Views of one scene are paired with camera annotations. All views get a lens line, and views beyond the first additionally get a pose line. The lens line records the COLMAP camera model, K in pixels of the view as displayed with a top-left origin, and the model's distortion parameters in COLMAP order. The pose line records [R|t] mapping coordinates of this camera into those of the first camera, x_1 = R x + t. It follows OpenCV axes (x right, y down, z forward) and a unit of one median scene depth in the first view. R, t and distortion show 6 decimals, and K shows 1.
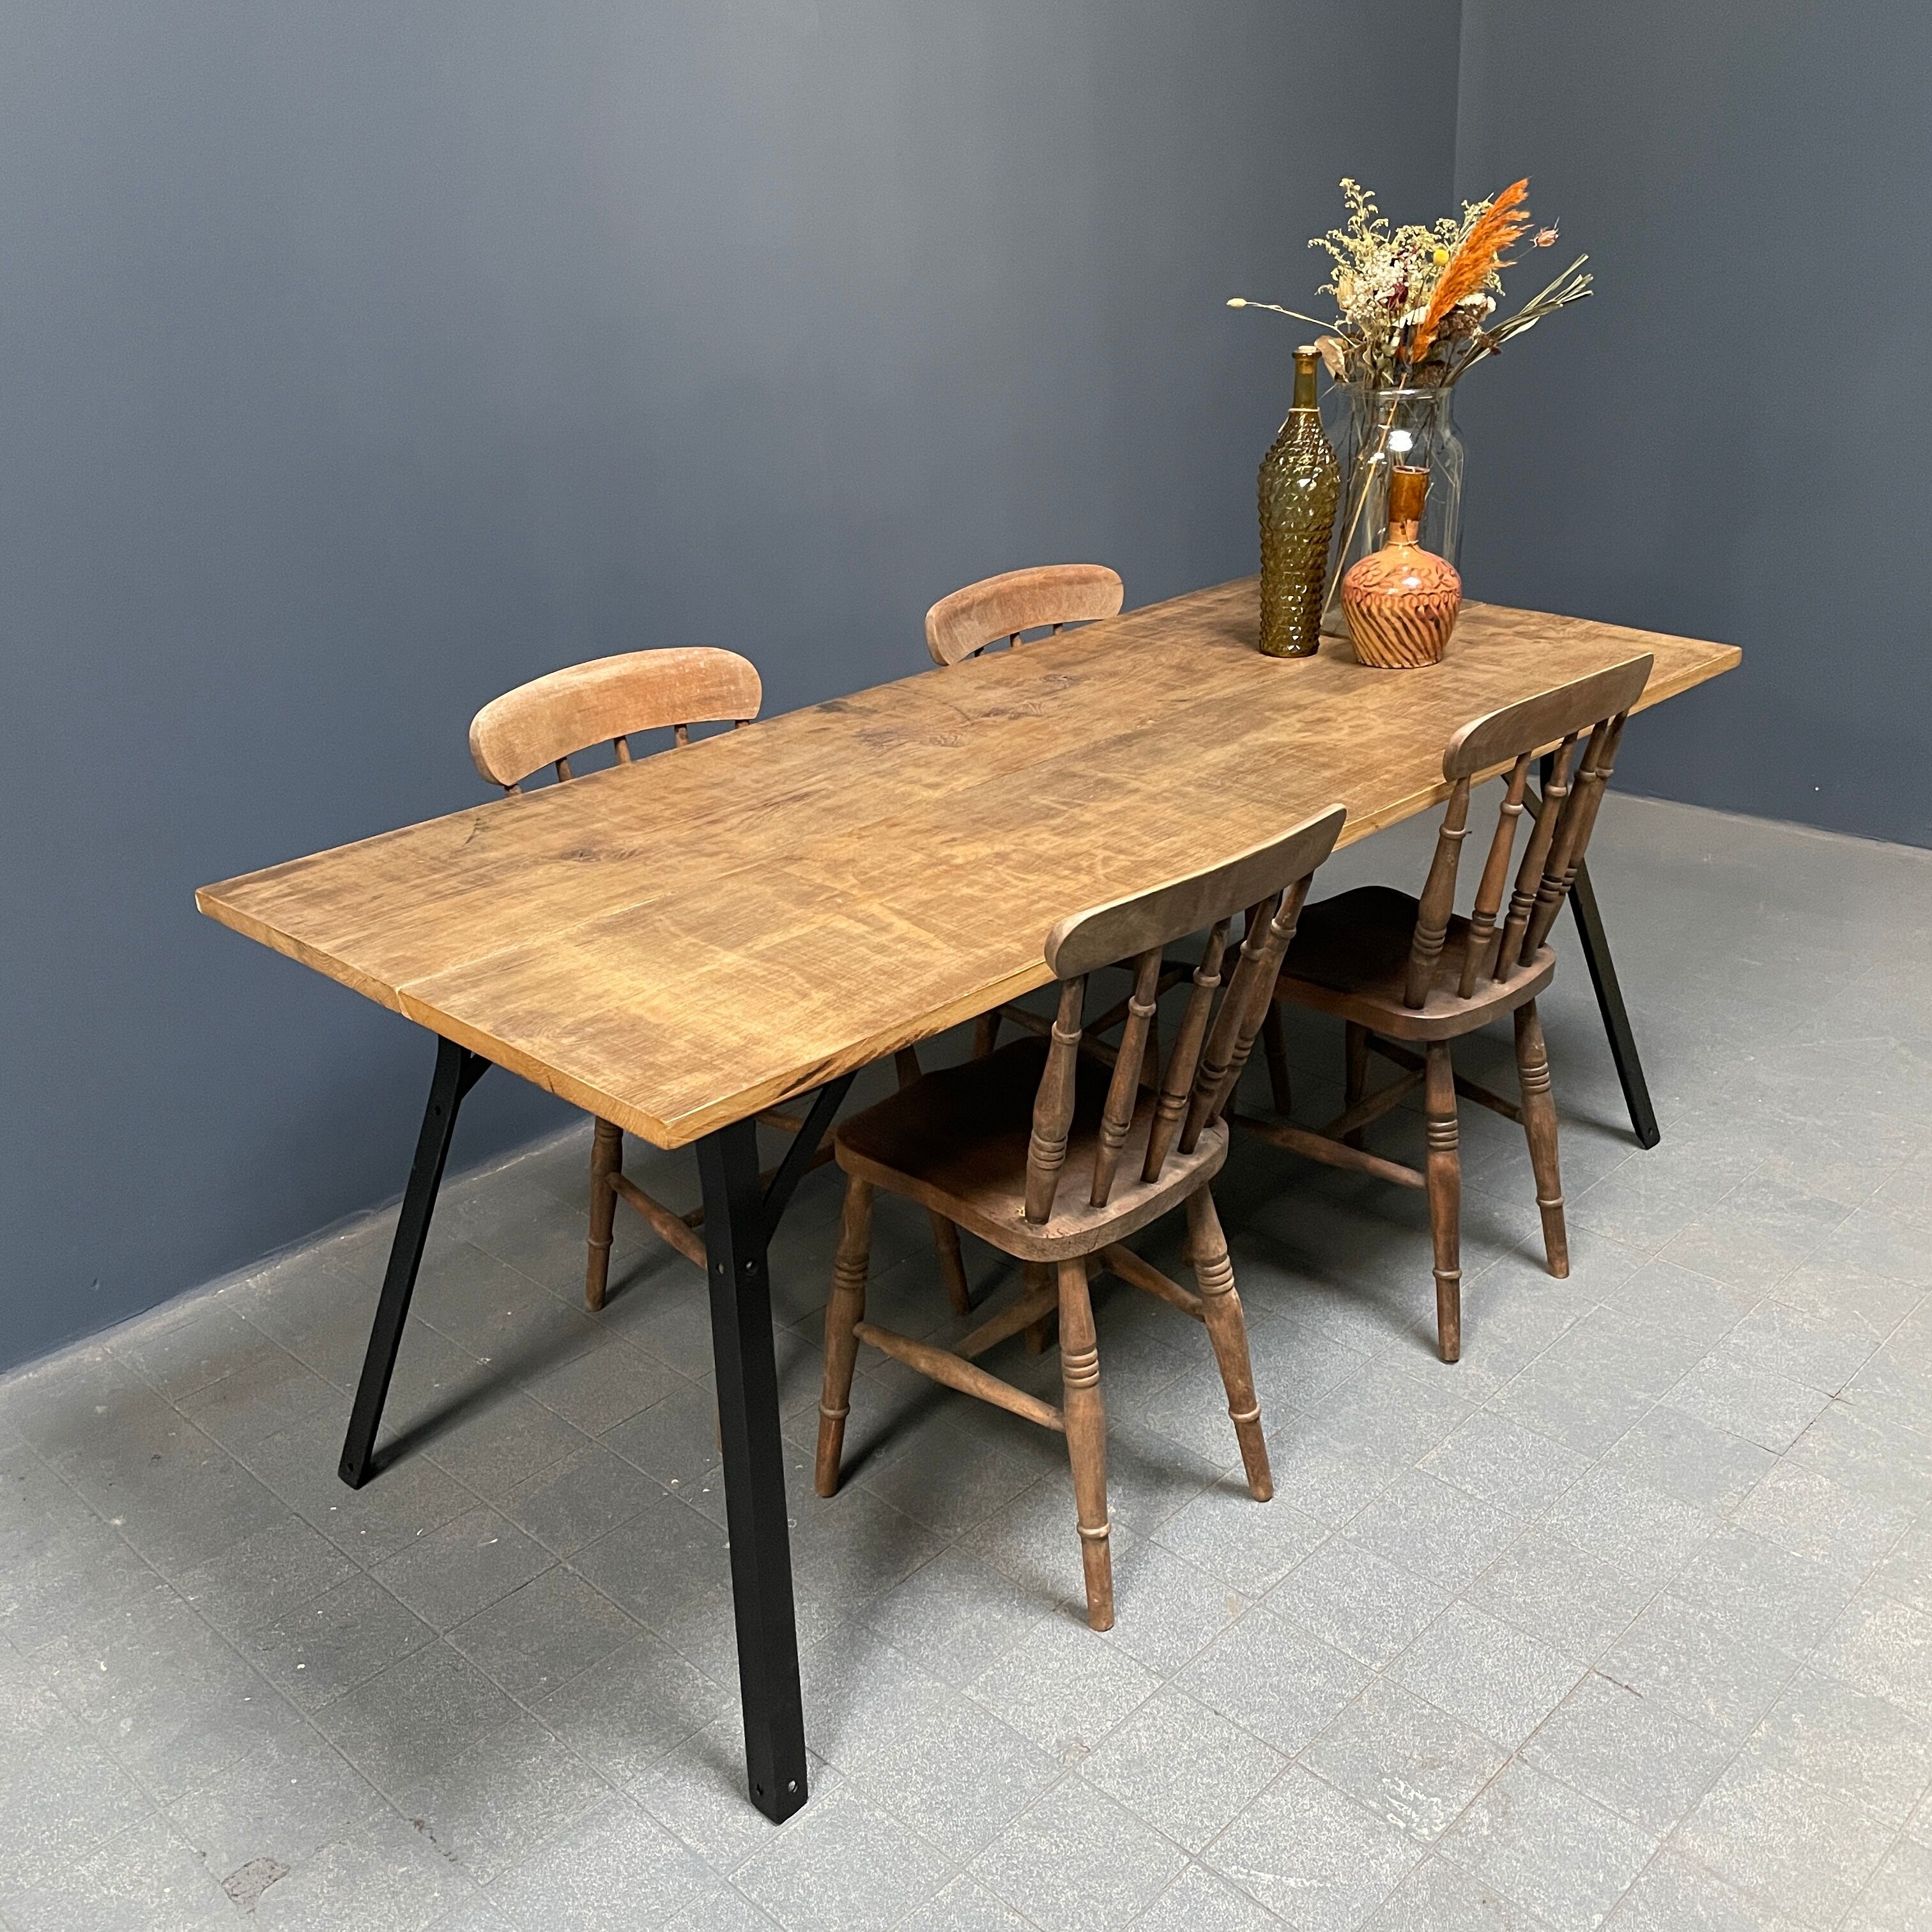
lens RADIAL K [[1949.4, 0, 974.8], [0, 1949.4, 964.6], [0, 0, 1]] dist [0.087871, -0.119418]
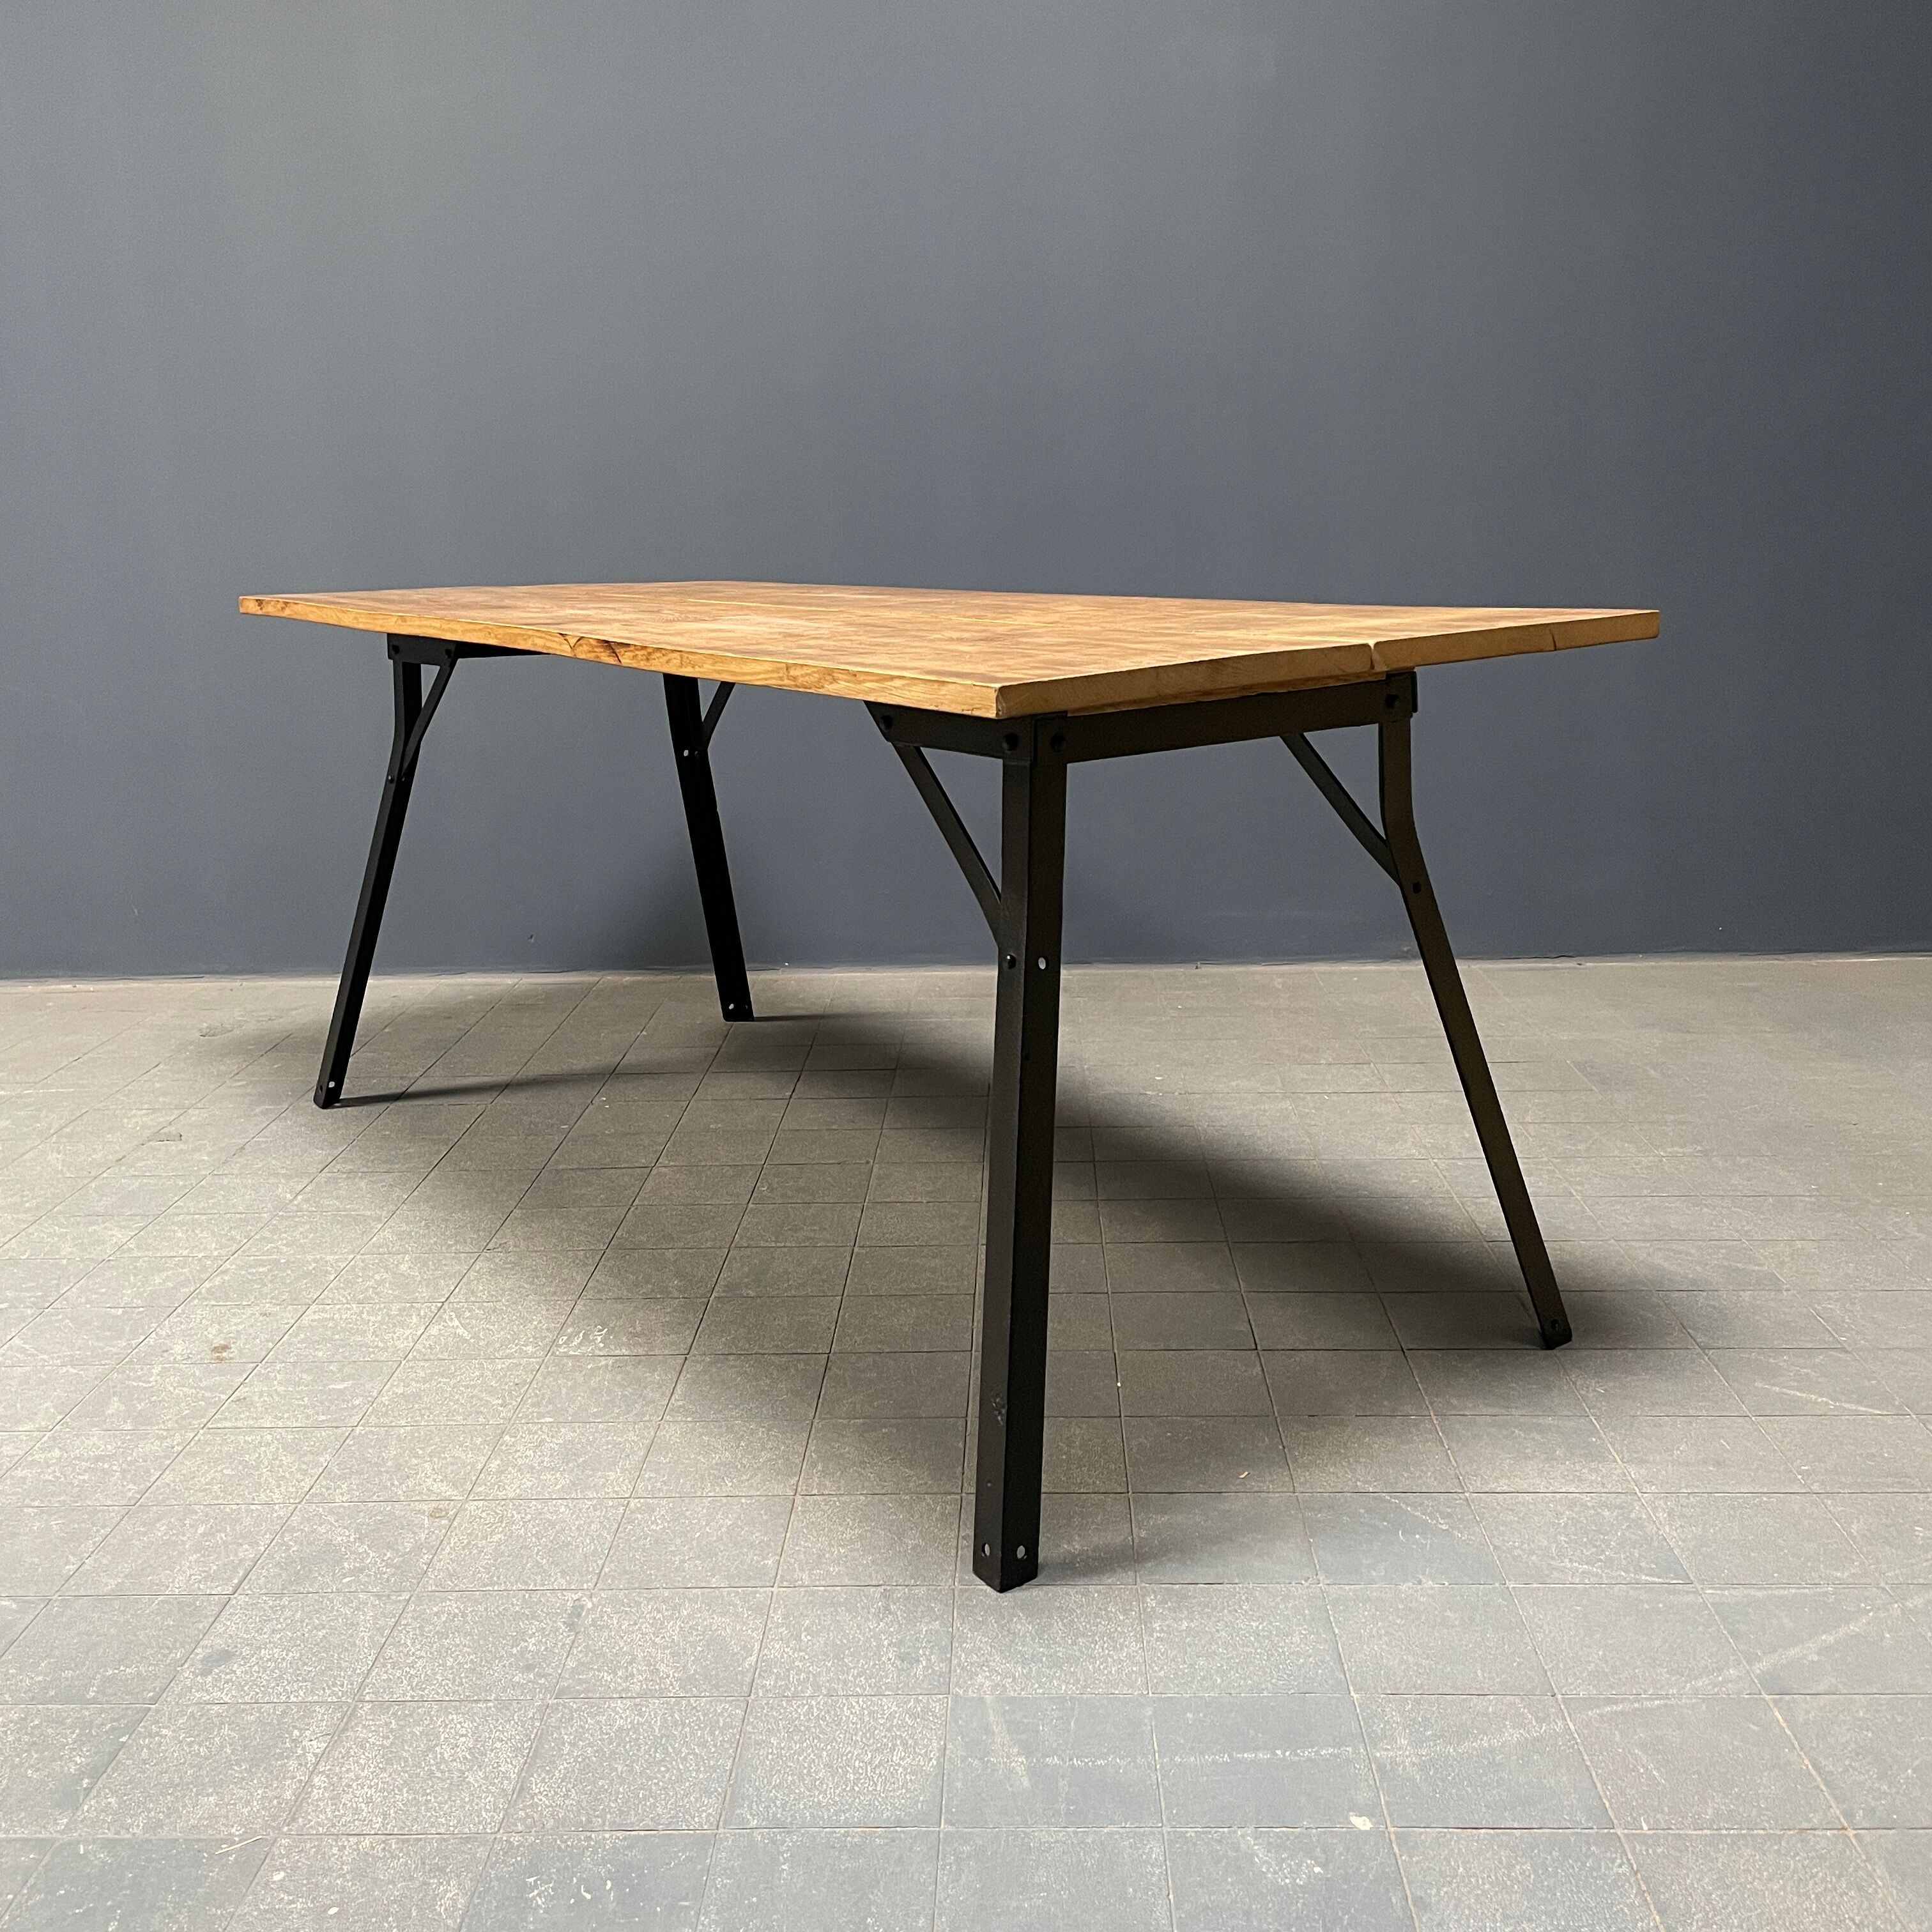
lens RADIAL K [[1951.2, 0, 963.7], [0, 1951.2, 962.3], [0, 0, 1]] dist [0.089066, -0.119993]
pose [[0.668031, 0.181819, -0.721579, 0.959248], [-0.294599, 0.955082, -0.032081, 0.150920], [0.683335, 0.234008, 0.691588, 0.245990]]
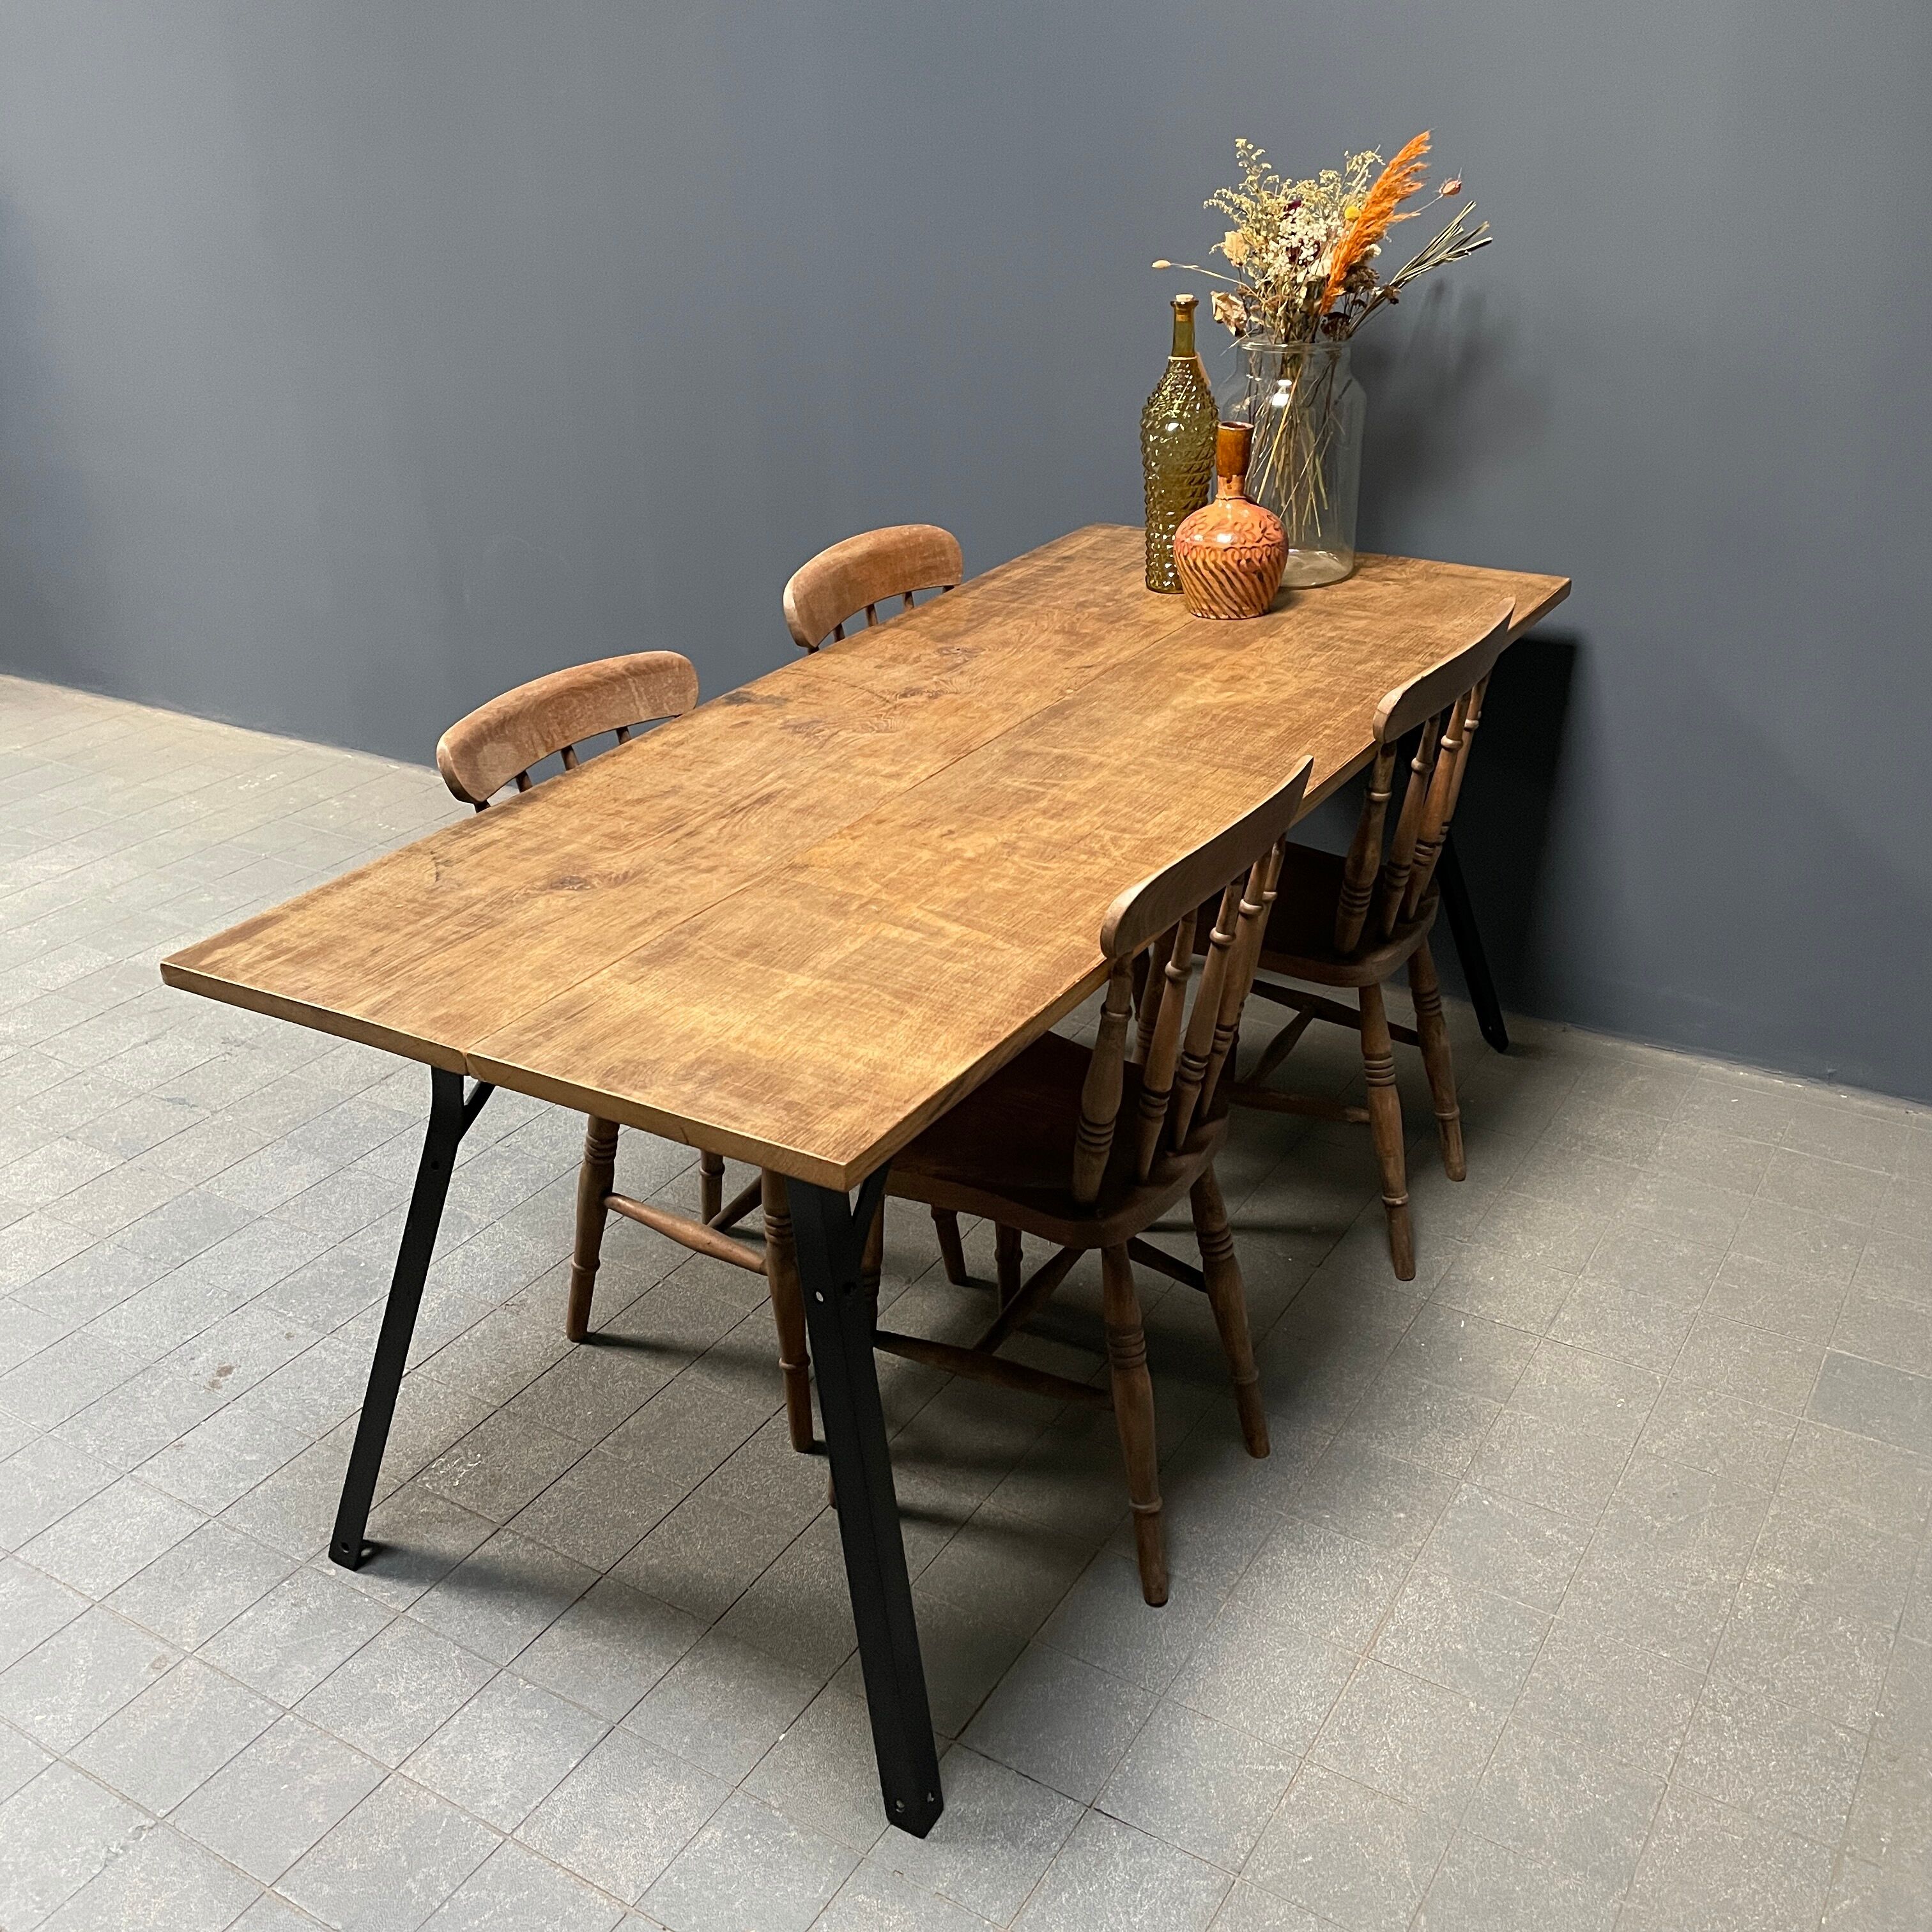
lens RADIAL K [[1942.7, 0, 970.1], [0, 1942.7, 963.2], [0, 0, 1]] dist [0.090806, -0.124561]
pose [[0.204619, 0.448396, -0.870099, 1.016330], [-0.368422, 0.858819, 0.355942, -0.347164], [0.906861, 0.247731, 0.340929, 0.651477]]
